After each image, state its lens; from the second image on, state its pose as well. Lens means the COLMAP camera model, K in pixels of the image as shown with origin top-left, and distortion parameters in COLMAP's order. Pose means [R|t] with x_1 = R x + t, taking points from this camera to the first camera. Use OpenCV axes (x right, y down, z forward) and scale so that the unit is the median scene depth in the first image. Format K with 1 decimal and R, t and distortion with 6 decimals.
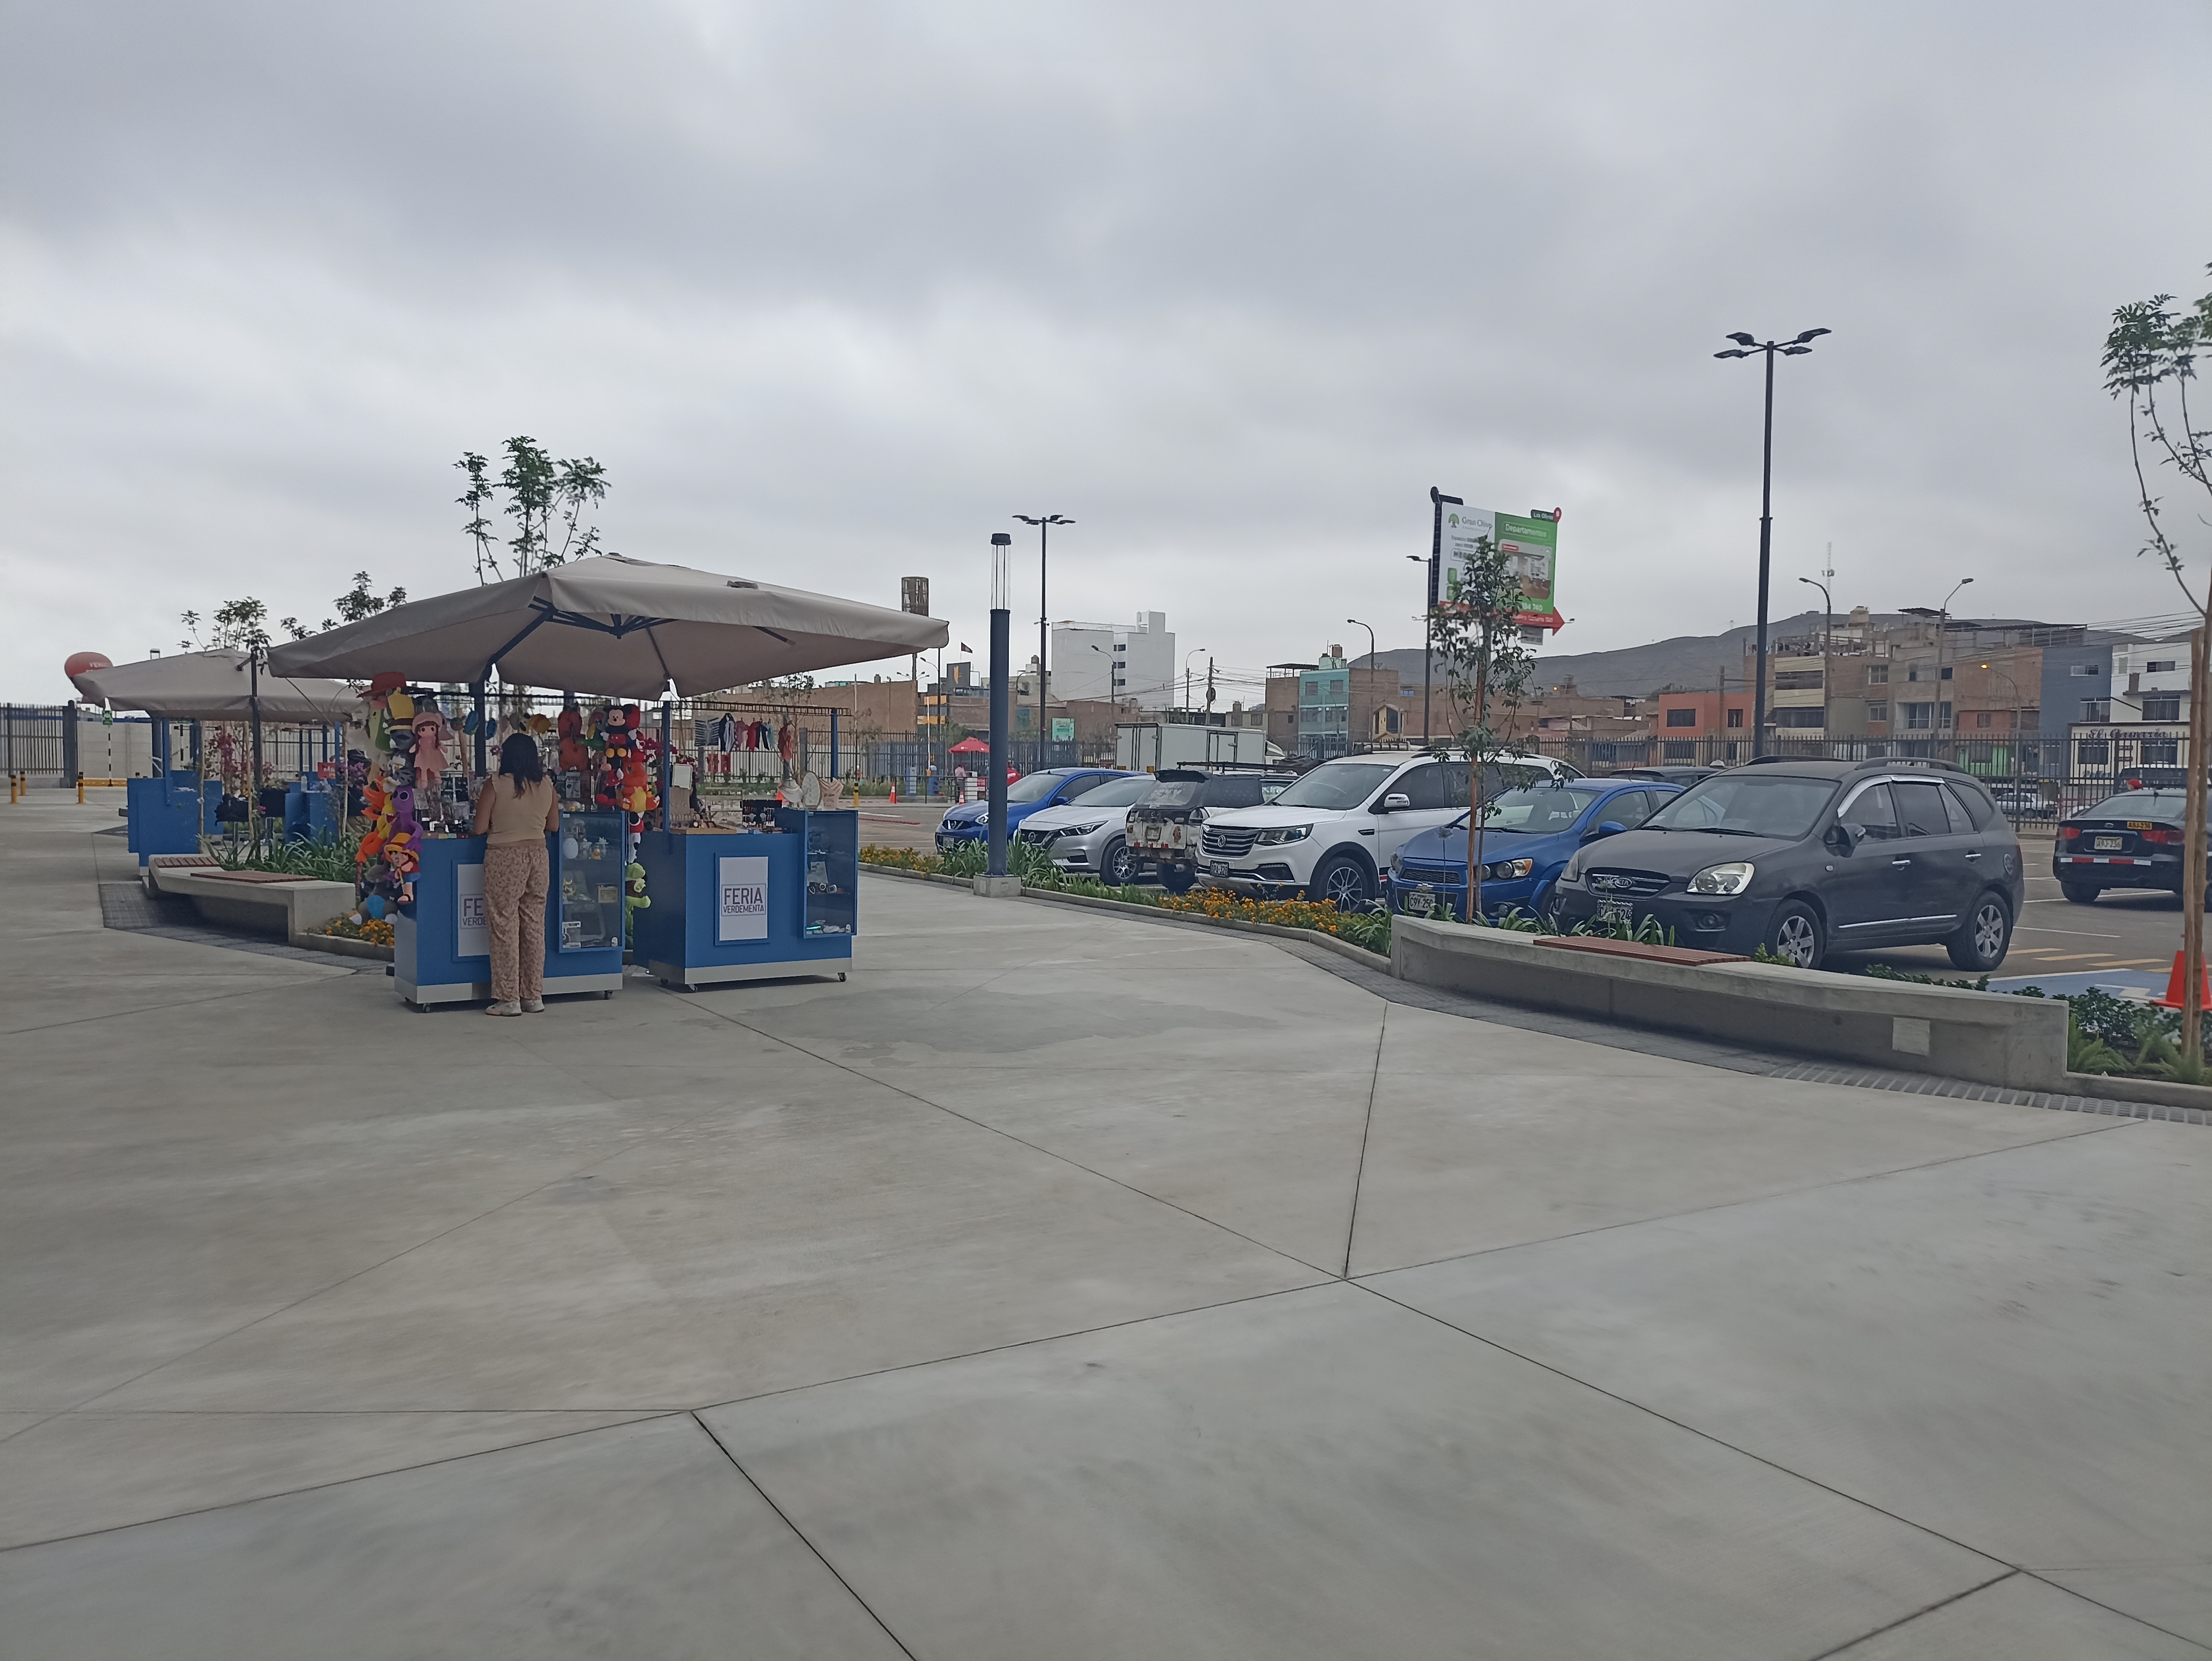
lens RADIAL K [[1638.5, 0, 1106.0], [0, 1638.5, 830.5], [0, 0, 1]] dist [0.002625, 0.000983]
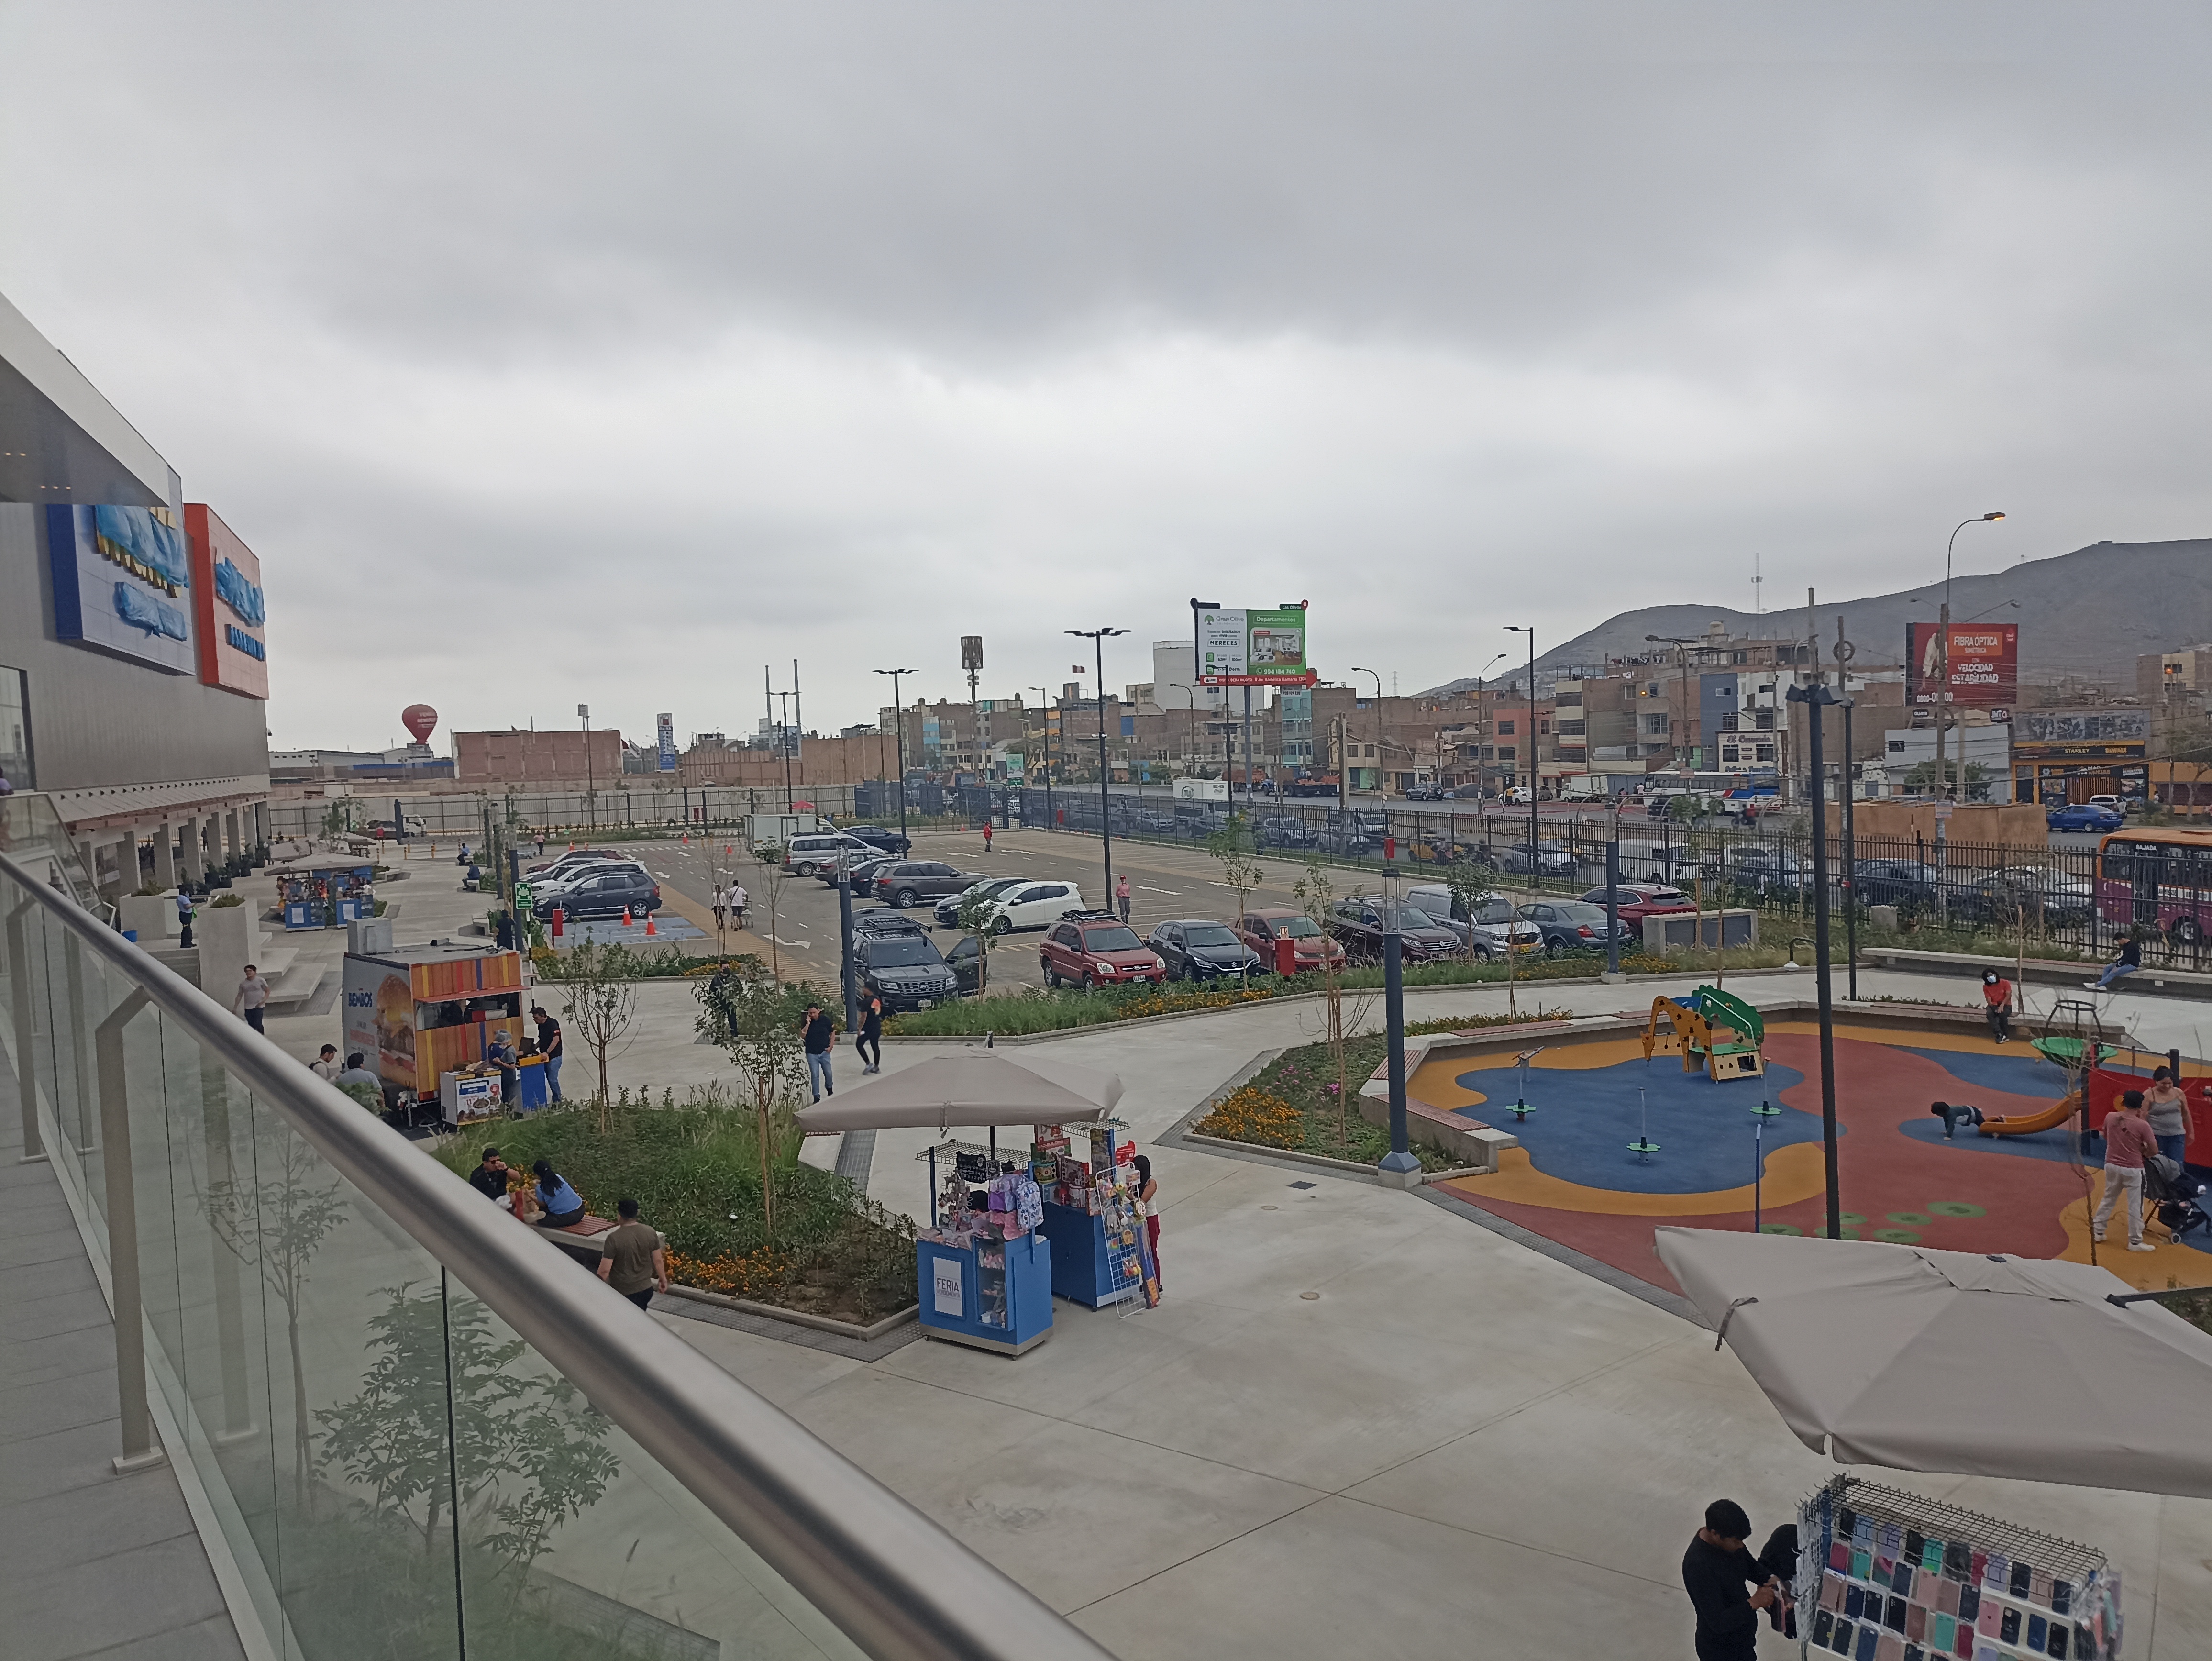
lens RADIAL K [[1638.5, 0, 1106.0], [0, 1638.5, 830.5], [0, 0, 1]] dist [0.002625, 0.000983]
pose [[0.985151, -0.035955, -0.167886, 0.327629], [0.038339, 0.999204, 0.010981, -0.018755], [0.167357, -0.017255, 0.985745, -0.420143]]
